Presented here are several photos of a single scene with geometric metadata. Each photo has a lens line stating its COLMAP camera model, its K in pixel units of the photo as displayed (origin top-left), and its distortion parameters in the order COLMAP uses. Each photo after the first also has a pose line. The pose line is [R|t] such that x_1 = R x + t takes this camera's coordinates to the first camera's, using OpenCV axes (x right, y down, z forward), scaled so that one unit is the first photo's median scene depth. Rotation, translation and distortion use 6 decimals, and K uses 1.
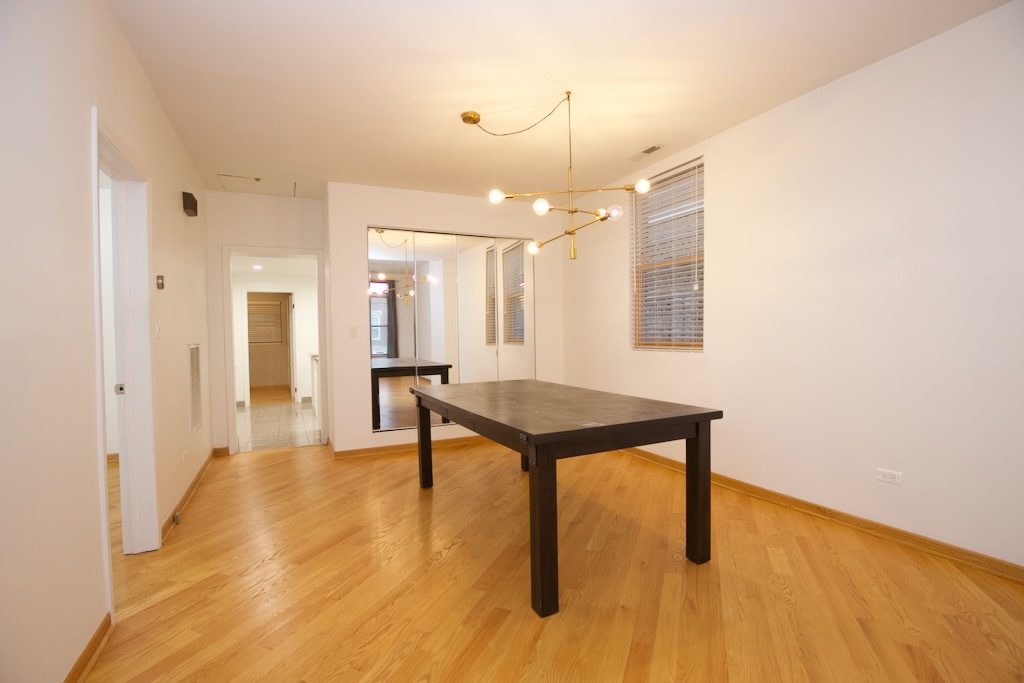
lens RADIAL K [[468.2, 0, 512.2], [0, 468.2, 343.8], [0, 0, 1]] dist [-0.030813, 0.000543]
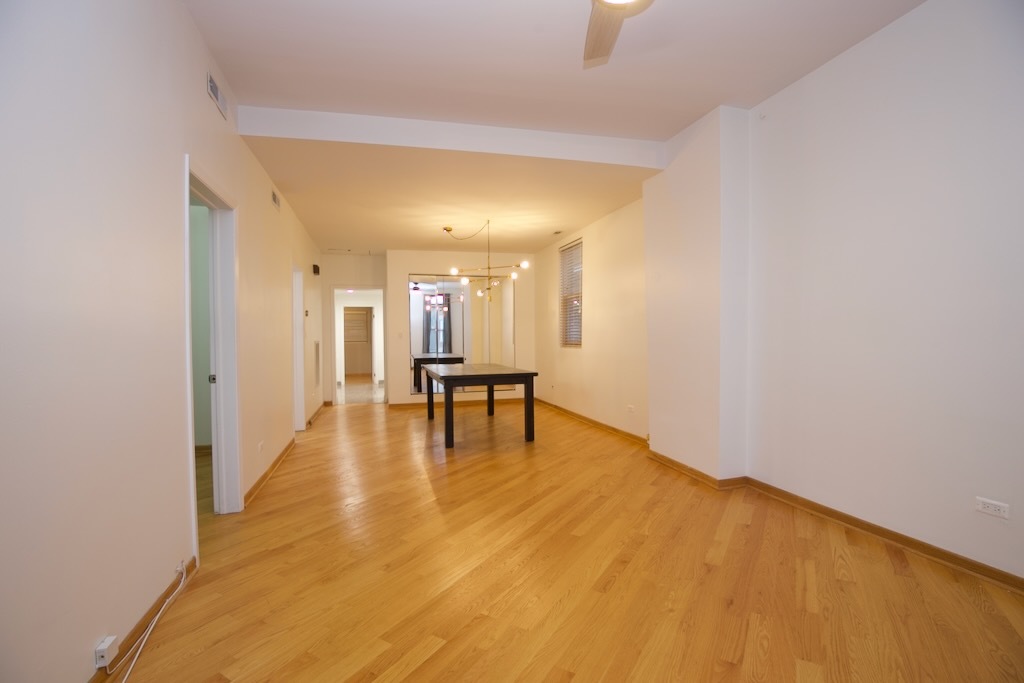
lens RADIAL K [[468.2, 0, 512.2], [0, 468.2, 343.8], [0, 0, 1]] dist [-0.030813, 0.000543]
pose [[0.984995, 0.009723, -0.172309, 0.387200], [-0.010587, 0.999936, -0.004100, 0.008936], [0.172259, 0.005863, 0.985034, -0.670786]]
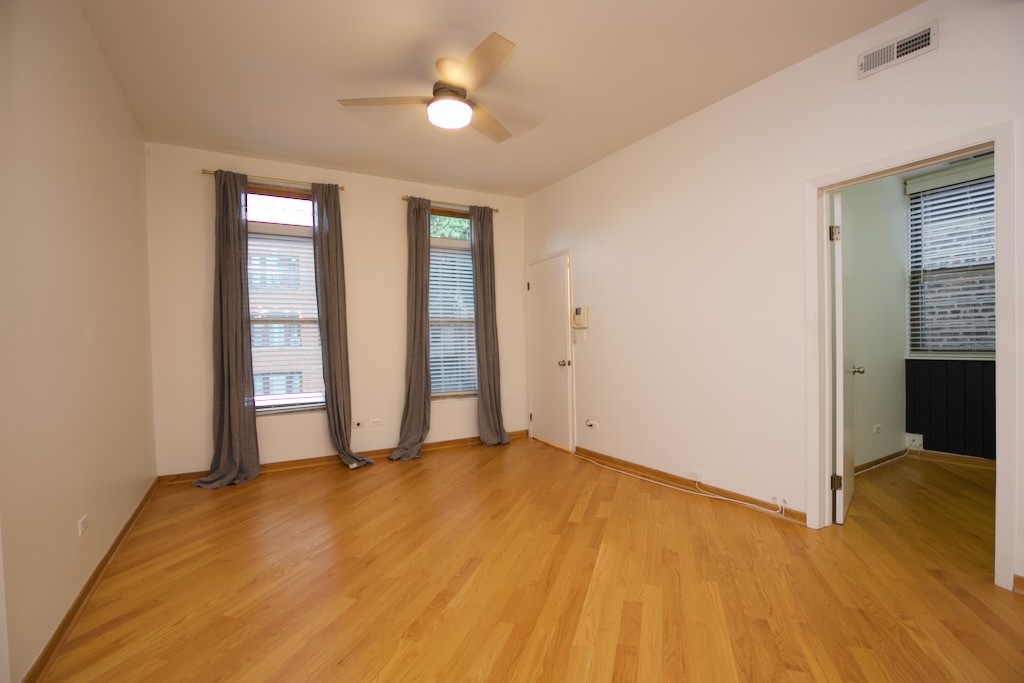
lens RADIAL K [[468.2, 0, 512.2], [0, 468.2, 343.8], [0, 0, 1]] dist [-0.030813, 0.000543]
pose [[-0.997268, 0.035541, -0.064759, 0.379198], [0.033594, 0.998958, 0.030908, -0.015552], [0.065790, 0.028648, -0.997422, 0.412784]]
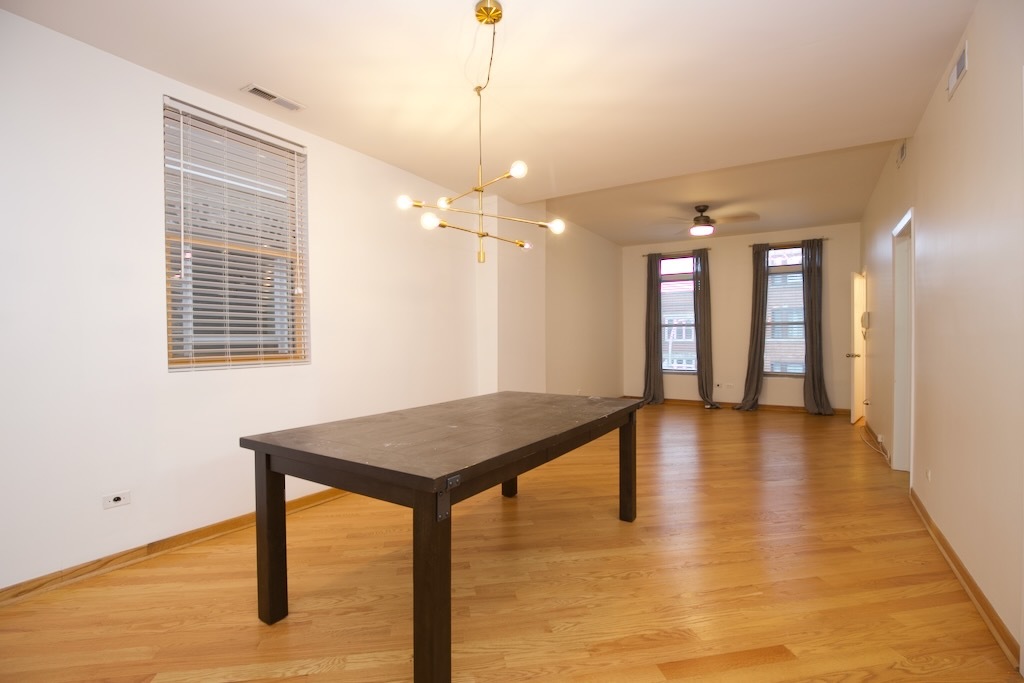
lens RADIAL K [[468.2, 0, 512.2], [0, 468.2, 343.8], [0, 0, 1]] dist [-0.030813, 0.000543]
pose [[-0.518802, 0.009268, 0.854844, -0.476841], [0.032166, 0.999445, 0.008686, -0.013658], [-0.854289, 0.032003, -0.518812, 0.955532]]
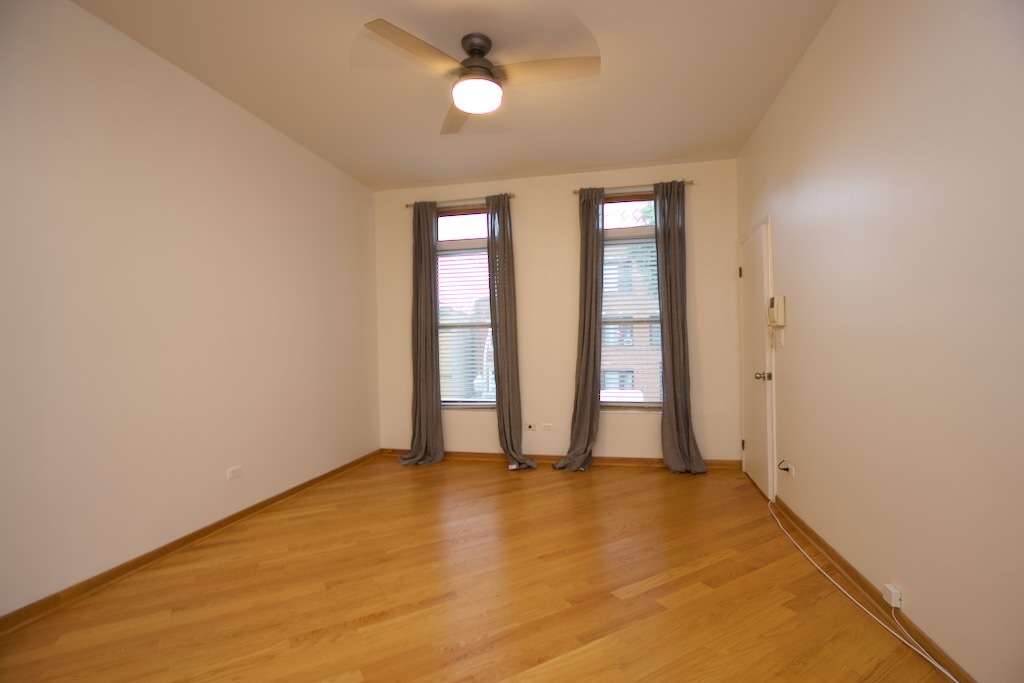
lens RADIAL K [[468.2, 0, 512.2], [0, 468.2, 343.8], [0, 0, 1]] dist [-0.030813, 0.000543]
pose [[-0.781077, 0.031426, 0.623643, 0.016886], [0.042660, 0.999085, 0.003084, -0.006145], [-0.622976, 0.029013, -0.781703, 0.189349]]
